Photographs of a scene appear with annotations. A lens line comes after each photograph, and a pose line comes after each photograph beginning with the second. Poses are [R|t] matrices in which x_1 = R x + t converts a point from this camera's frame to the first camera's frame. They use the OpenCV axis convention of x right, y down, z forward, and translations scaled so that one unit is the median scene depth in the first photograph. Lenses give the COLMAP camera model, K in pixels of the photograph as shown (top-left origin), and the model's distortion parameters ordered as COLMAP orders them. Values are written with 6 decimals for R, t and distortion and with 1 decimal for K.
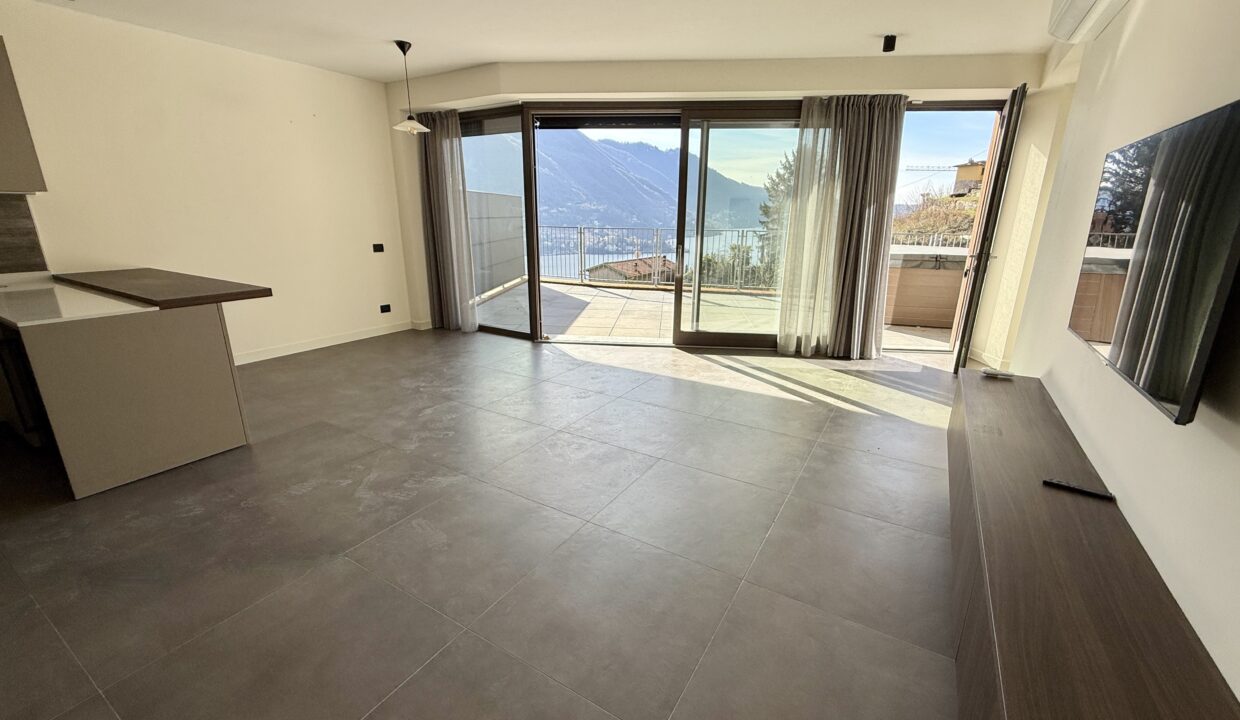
lens RADIAL K [[508.3, 0, 620.0], [0, 508.3, 360.0], [0, 0, 1]] dist [-0.000268, -0.000053]
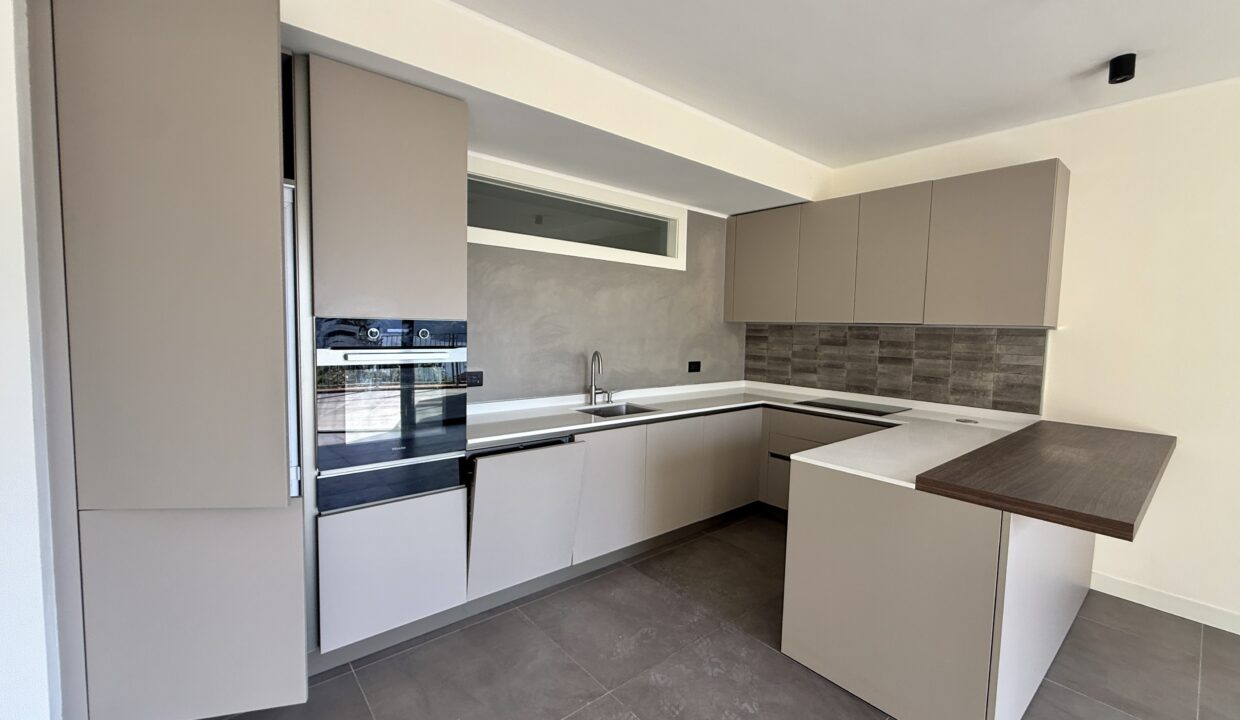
lens RADIAL K [[496.2, 0, 615.5], [0, 496.2, 360.3], [0, 0, 1]] dist [-0.000186, 0.000512]
pose [[-0.317906, 0.051517, -0.946722, -0.118246], [-0.289470, 0.945573, 0.148657, -0.182533], [0.902853, 0.321307, -0.285690, 0.573968]]
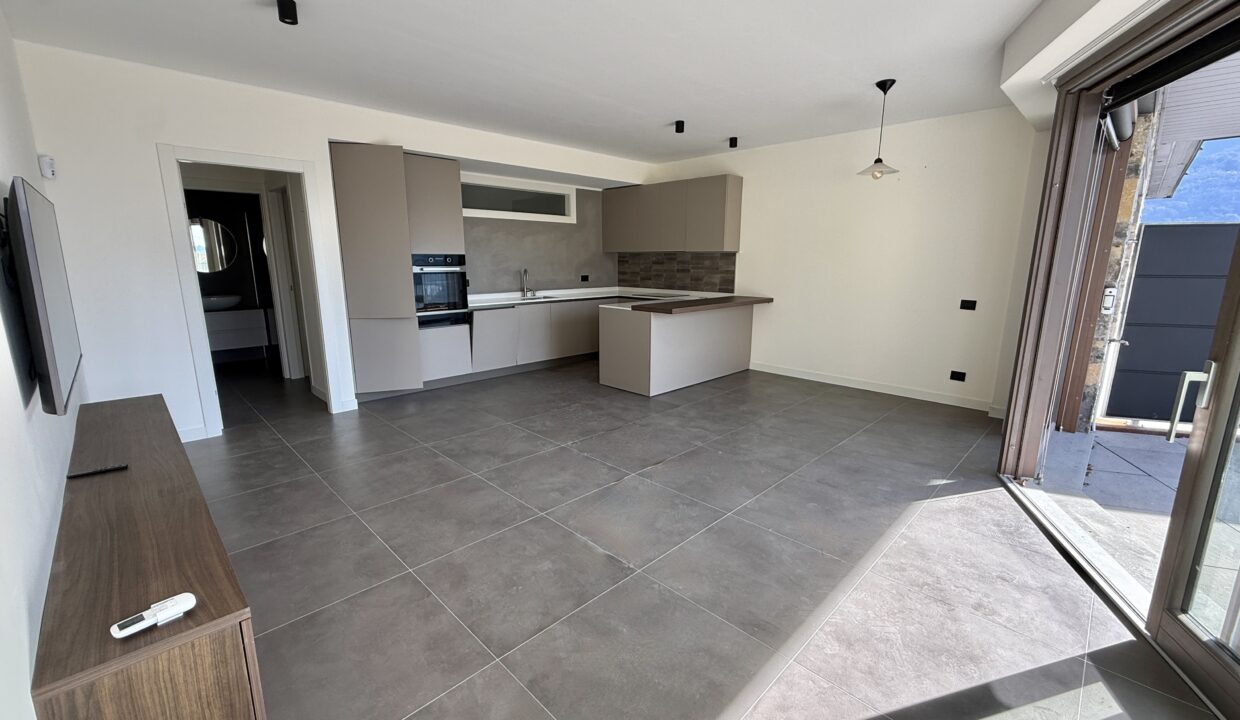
lens RADIAL K [[496.2, 0, 615.5], [0, 496.2, 360.3], [0, 0, 1]] dist [-0.000186, 0.000512]
pose [[-0.236394, 0.189192, -0.953060, 0.736150], [-0.274813, 0.927794, 0.252341, -0.290208], [0.931985, 0.321565, -0.167333, 0.992086]]
